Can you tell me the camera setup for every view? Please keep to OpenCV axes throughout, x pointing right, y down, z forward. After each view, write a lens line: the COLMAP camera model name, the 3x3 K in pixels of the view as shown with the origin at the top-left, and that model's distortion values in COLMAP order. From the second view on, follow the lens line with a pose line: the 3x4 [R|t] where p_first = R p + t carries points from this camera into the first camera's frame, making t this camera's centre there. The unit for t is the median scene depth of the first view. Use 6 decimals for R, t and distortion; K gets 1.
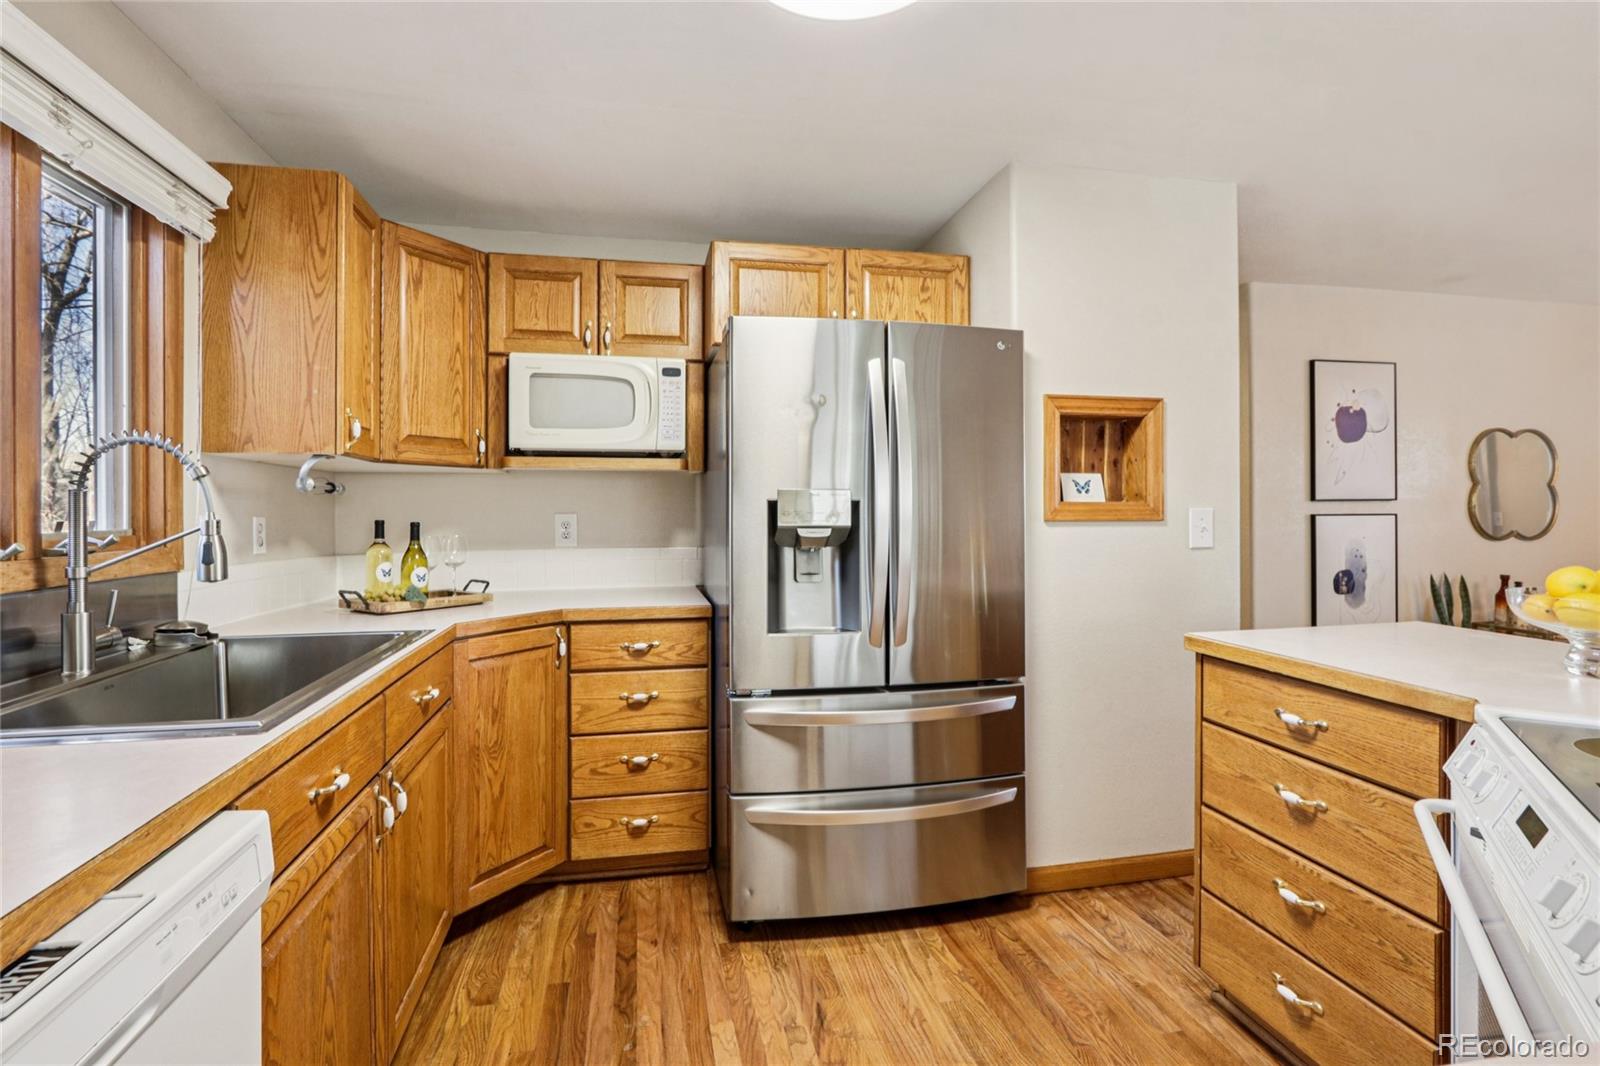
lens RADIAL K [[752.0, 0, 775.9], [0, 752.0, 511.2], [0, 0, 1]] dist [-0.011621, 0.003208]
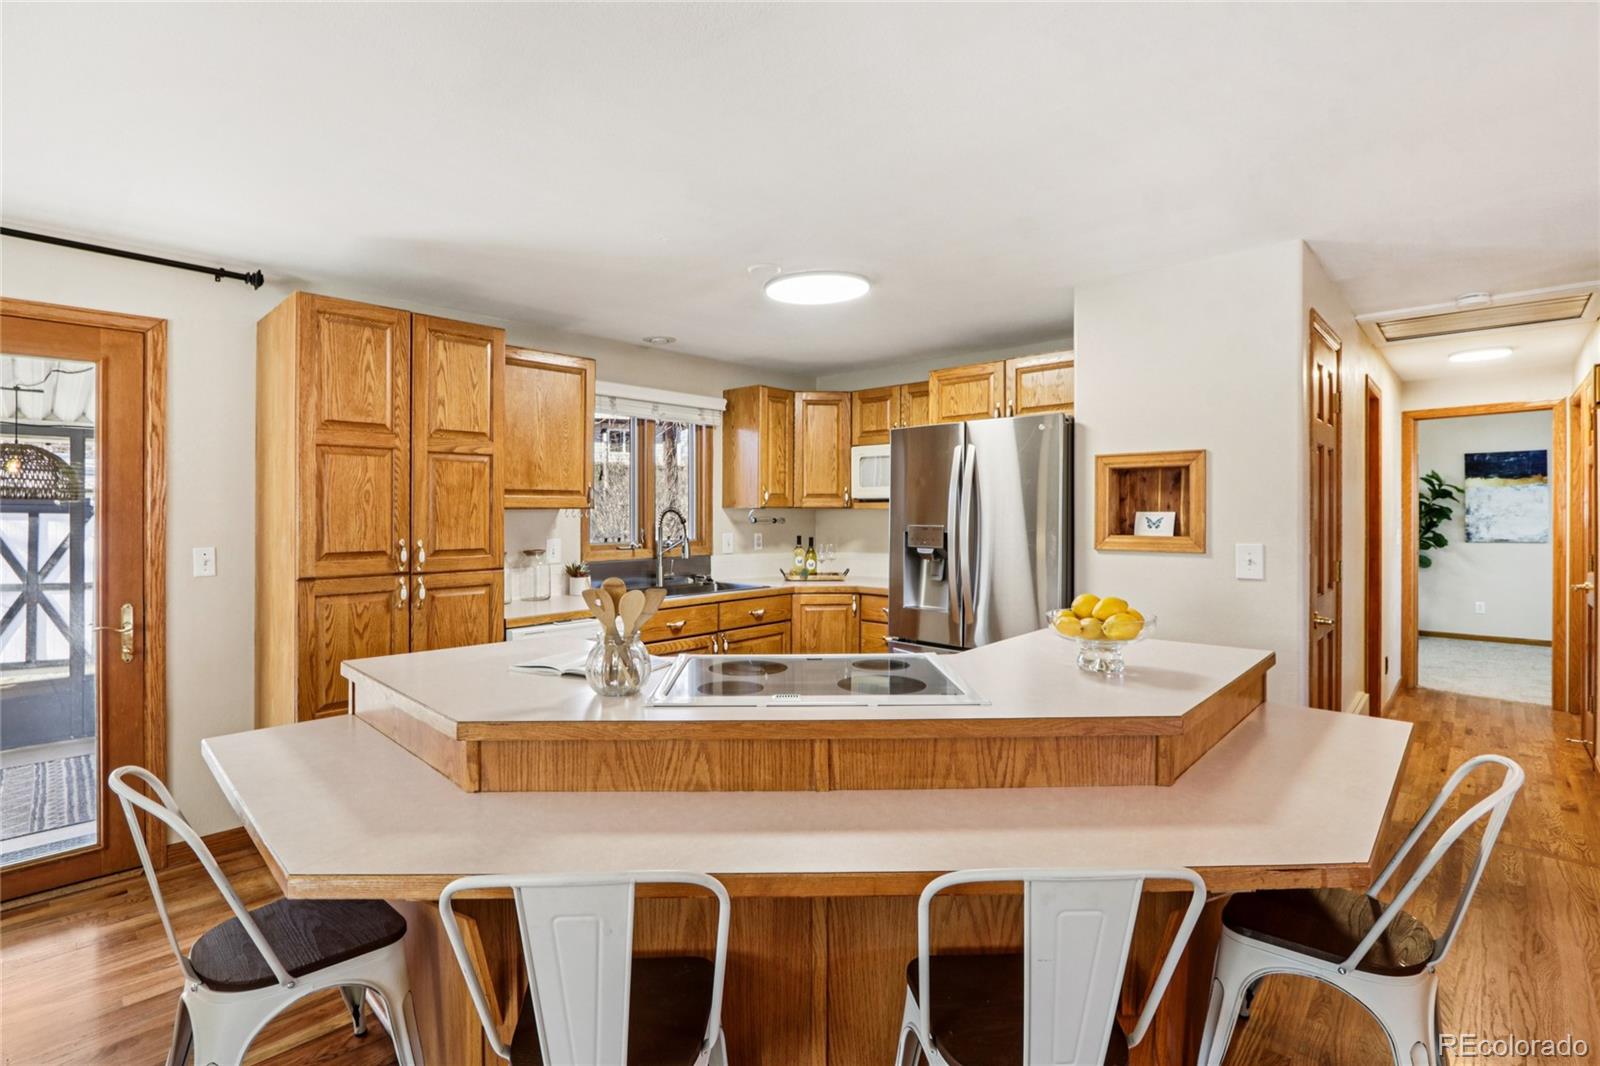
lens RADIAL K [[729.8, 0, 773.3], [0, 729.8, 505.3], [0, 0, 1]] dist [-0.014324, 0.000634]
pose [[0.577713, -0.007236, -0.816208, 1.054945], [-0.000016, 0.999961, -0.008876, -0.052944], [0.816240, 0.005141, 0.577690, -0.213728]]
